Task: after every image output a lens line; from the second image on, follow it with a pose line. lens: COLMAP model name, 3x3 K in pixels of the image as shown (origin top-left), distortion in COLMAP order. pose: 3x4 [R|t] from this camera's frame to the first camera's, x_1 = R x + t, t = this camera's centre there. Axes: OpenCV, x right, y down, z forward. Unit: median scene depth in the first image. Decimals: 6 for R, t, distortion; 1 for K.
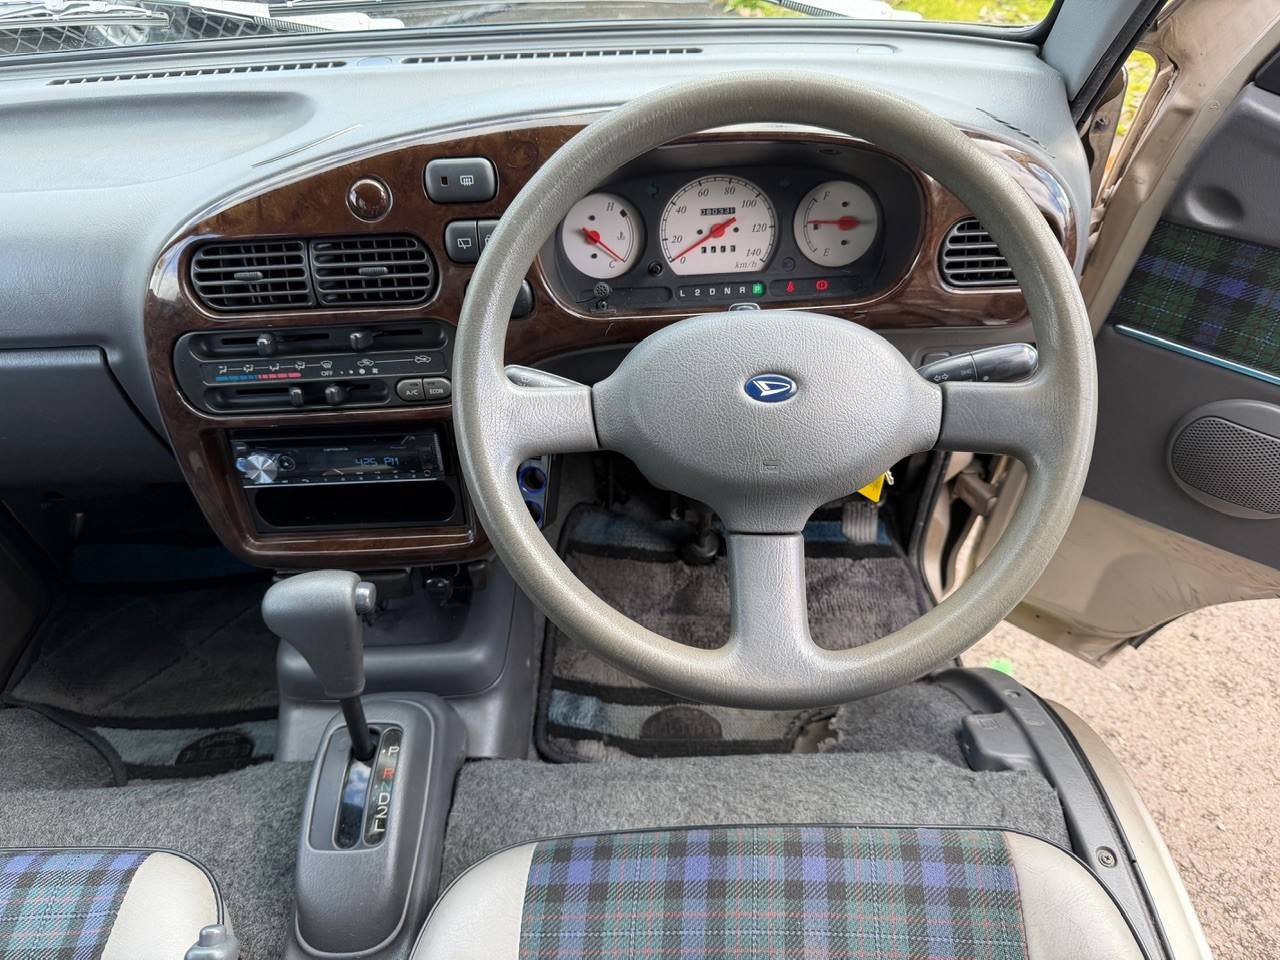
lens RADIAL K [[904.0, 0, 634.2], [0, 904.0, 485.6], [0, 0, 1]] dist [0.026024, -0.047515]
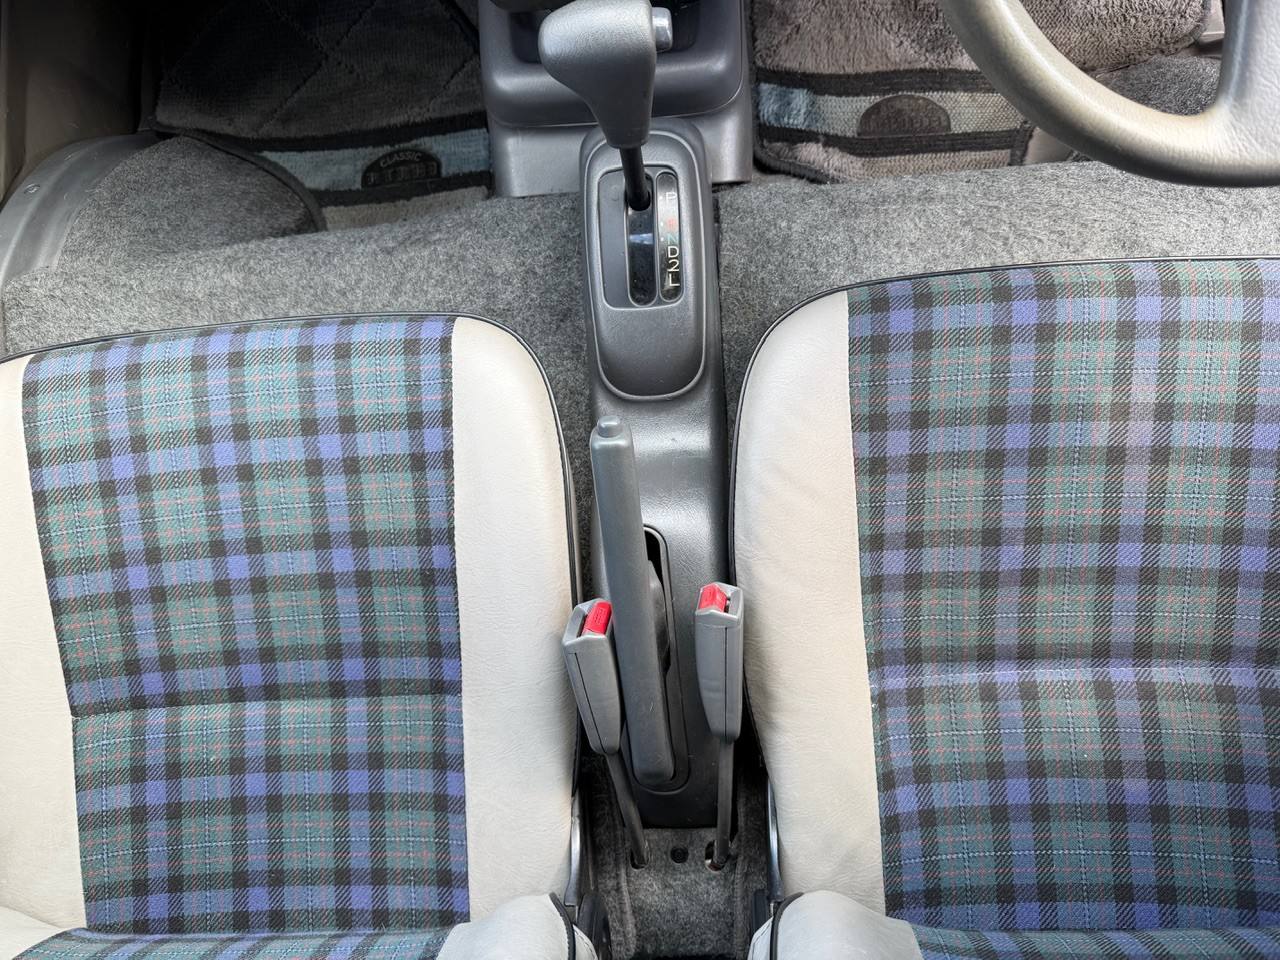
lens RADIAL K [[904.0, 0, 635.7], [0, 904.0, 469.3], [0, 0, 1]] dist [0.026024, -0.047515]
pose [[0.998190, -0.034461, -0.049280, -0.256244], [0.057991, 0.768473, 0.637249, -0.078082], [0.015910, -0.638953, 0.769081, 0.118035]]
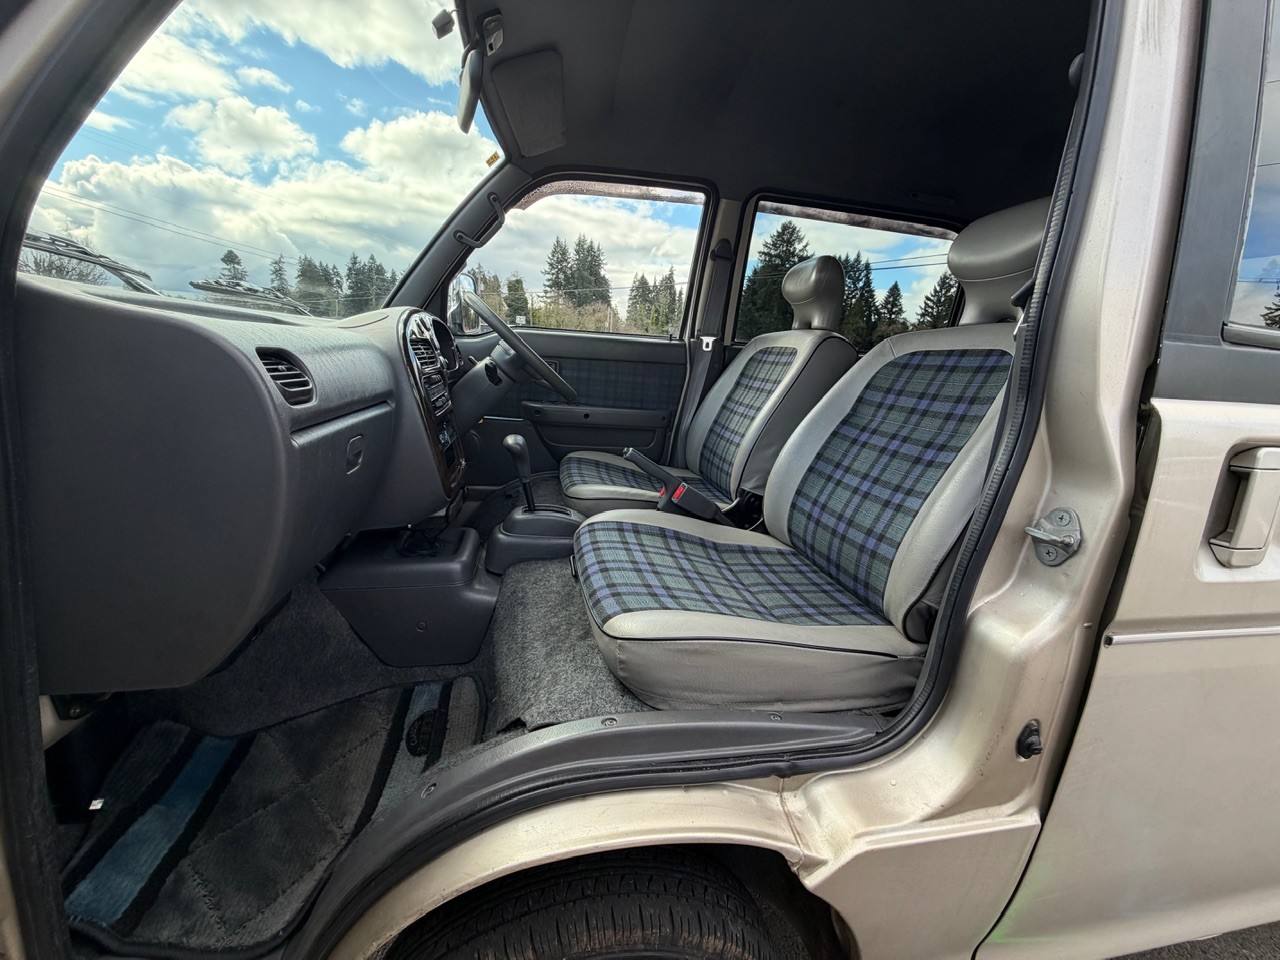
lens RADIAL K [[506.2, 0, 635.9], [0, 506.2, 480.6], [0, 0, 1]] dist [0.002143, -0.001355]
pose [[-0.183986, -0.208039, 0.960661, -1.689118], [0.647891, 0.709313, 0.277691, 0.013276], [-0.739180, 0.673495, 0.004283, 0.691665]]
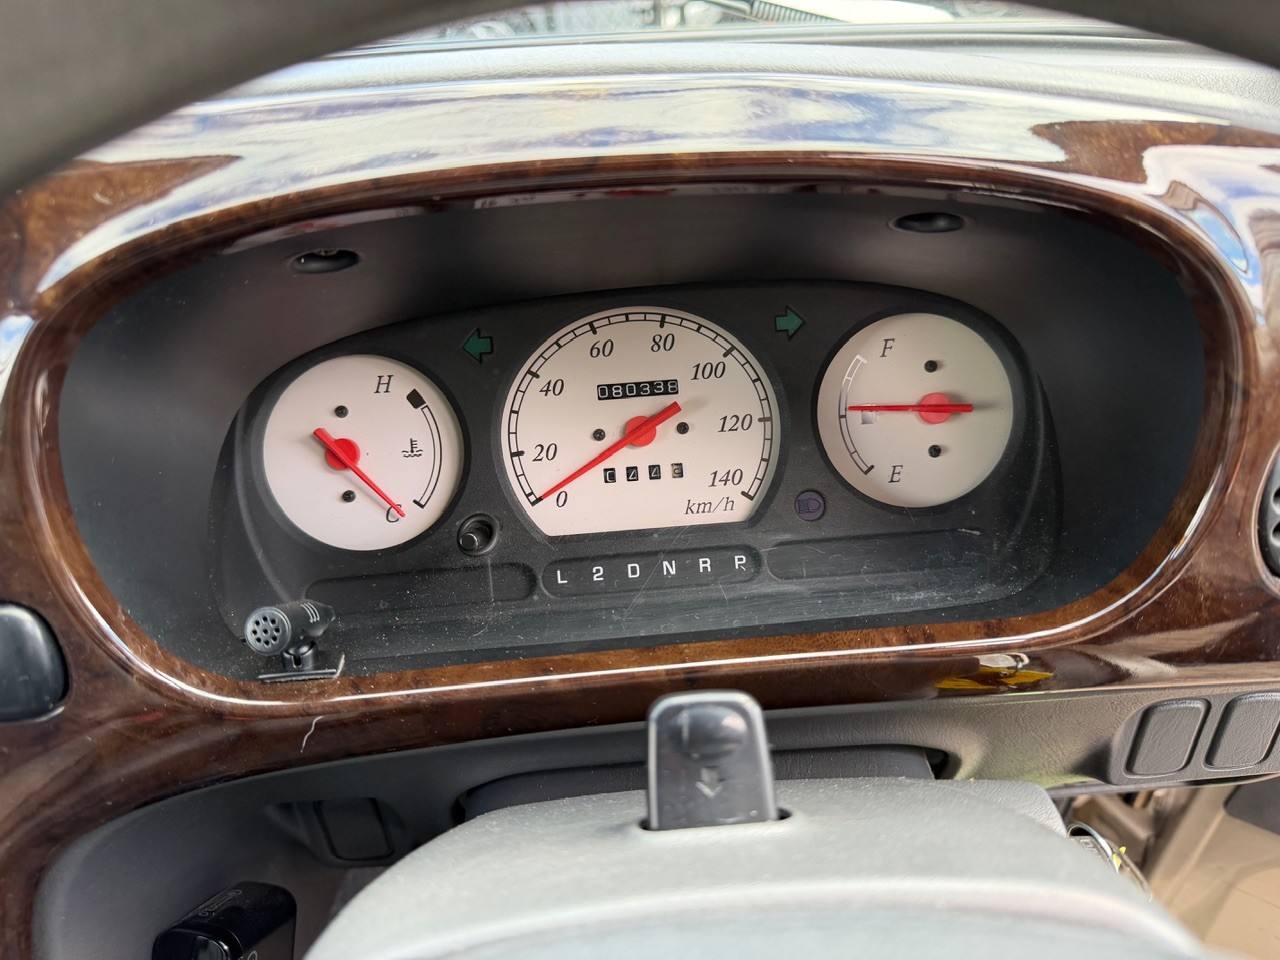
lens RADIAL K [[904.0, 0, 630.4], [0, 904.0, 469.5], [0, 0, 1]] dist [0.026024, -0.047515]
pose [[0.999139, -0.027500, 0.031058, 0.074073], [0.032793, 0.982120, -0.185377, -0.185223], [-0.025404, 0.186236, 0.982176, 0.584530]]
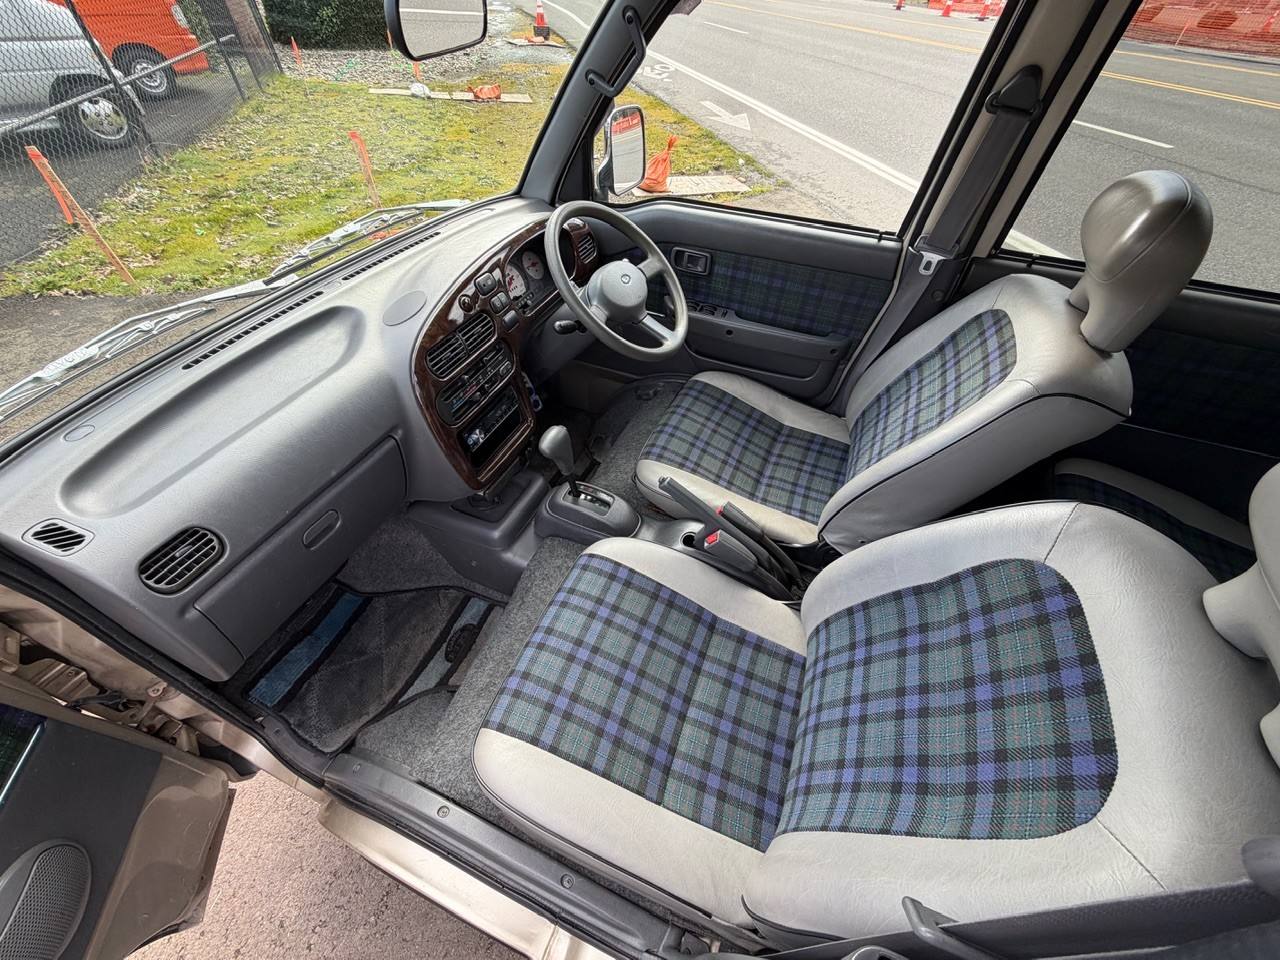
lens RADIAL K [[506.2, 0, 638.0], [0, 506.2, 473.7], [0, 0, 1]] dist [0.002143, -0.001355]
pose [[0.398797, -0.621071, 0.674708, -1.148928], [0.614863, 0.726956, 0.305741, -0.091876], [-0.680370, 0.292925, 0.671782, -0.126069]]
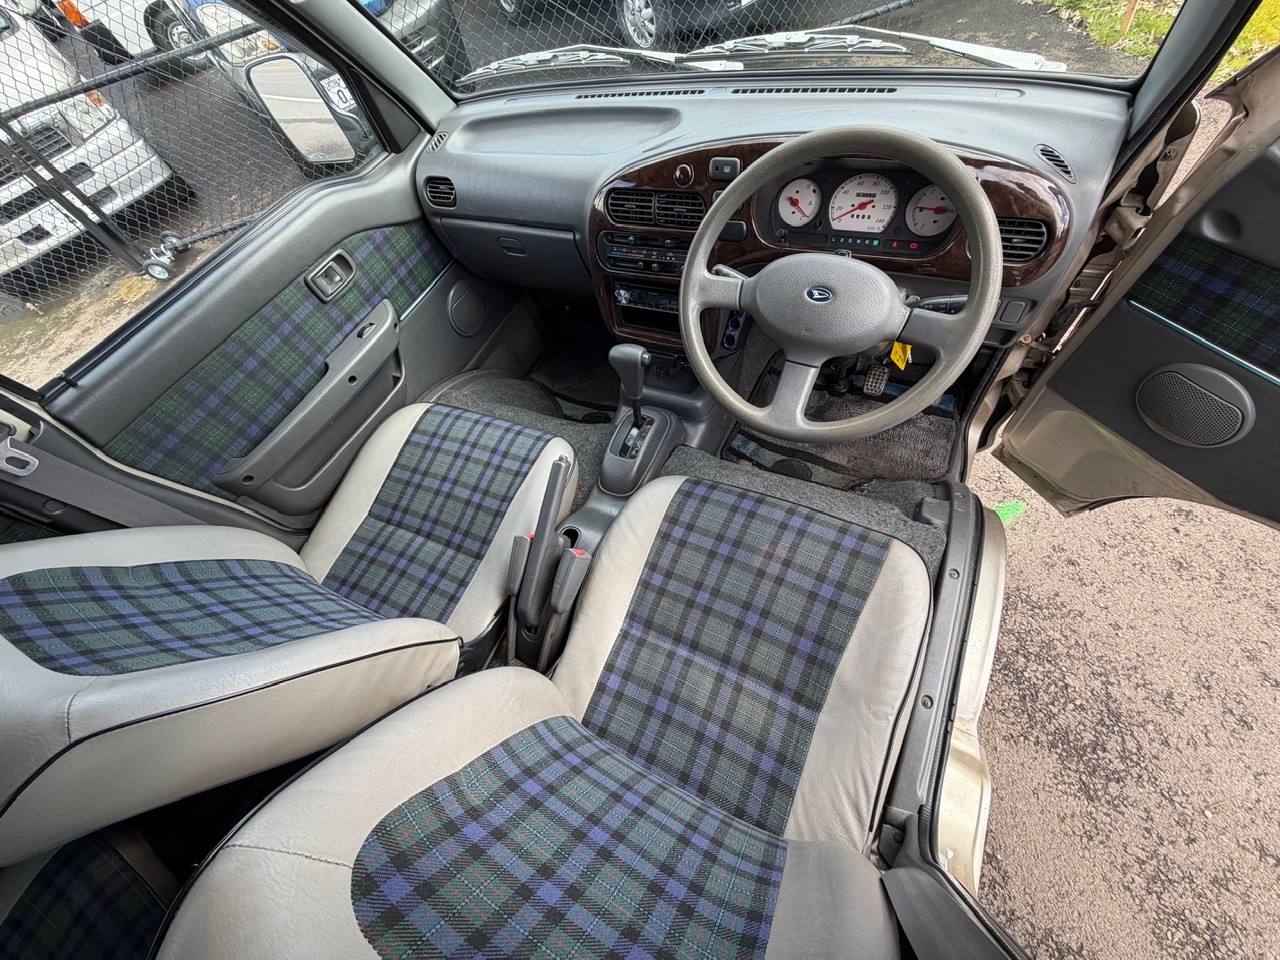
lens RADIAL K [[506.2, 0, 638.7], [0, 506.2, 476.8], [0, 0, 1]] dist [0.002143, -0.001355]
pose [[0.881557, 0.304856, -0.360445, 0.229720], [-0.197534, 0.931681, 0.304877, 0.008539], [0.428764, -0.197566, 0.881549, -0.219199]]
